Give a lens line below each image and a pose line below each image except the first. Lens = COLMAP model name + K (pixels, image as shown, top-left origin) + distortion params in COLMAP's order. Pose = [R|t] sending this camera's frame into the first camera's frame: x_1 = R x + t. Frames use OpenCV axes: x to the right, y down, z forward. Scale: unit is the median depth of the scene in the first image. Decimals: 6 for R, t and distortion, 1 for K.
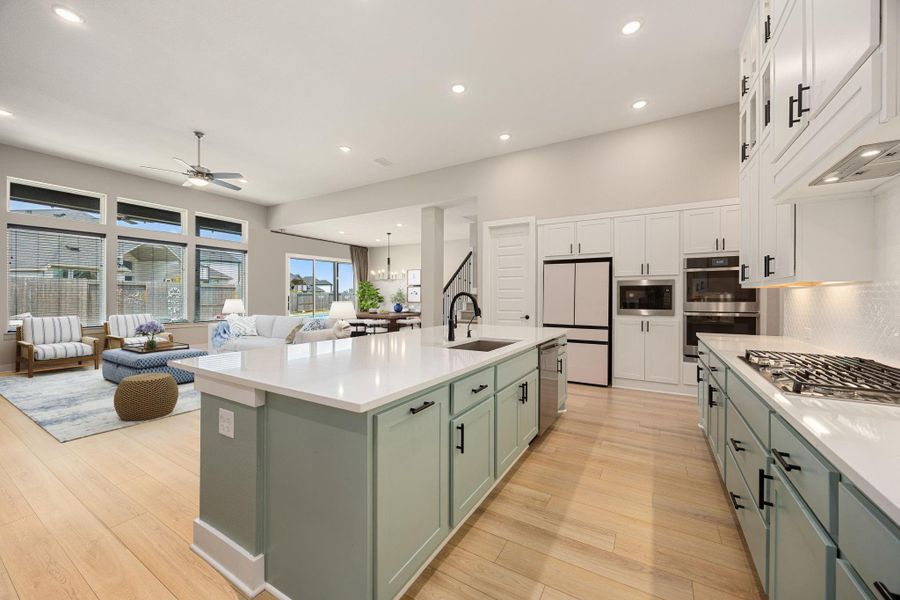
lens RADIAL K [[344.4, 0, 450.0], [0, 344.4, 300.0], [0, 0, 1]] dist [-0.000815, -0.000105]
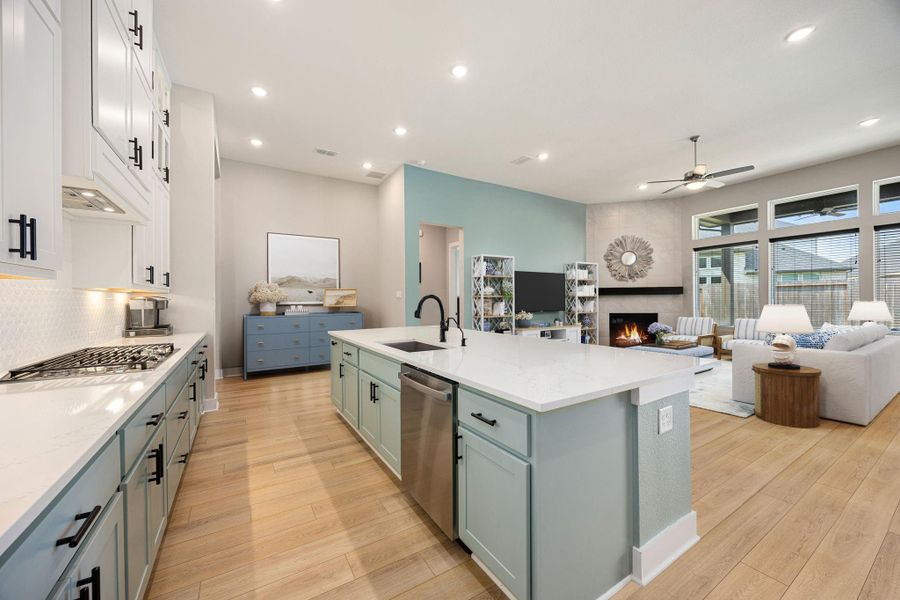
lens RADIAL K [[344.4, 0, 450.0], [0, 344.4, 300.0], [0, 0, 1]] dist [-0.000815, -0.000105]
pose [[-0.459699, 0.003501, -0.888068, 0.586911], [-0.004424, 0.999971, 0.006233, -0.008968], [0.888064, 0.006794, -0.459670, 0.957147]]
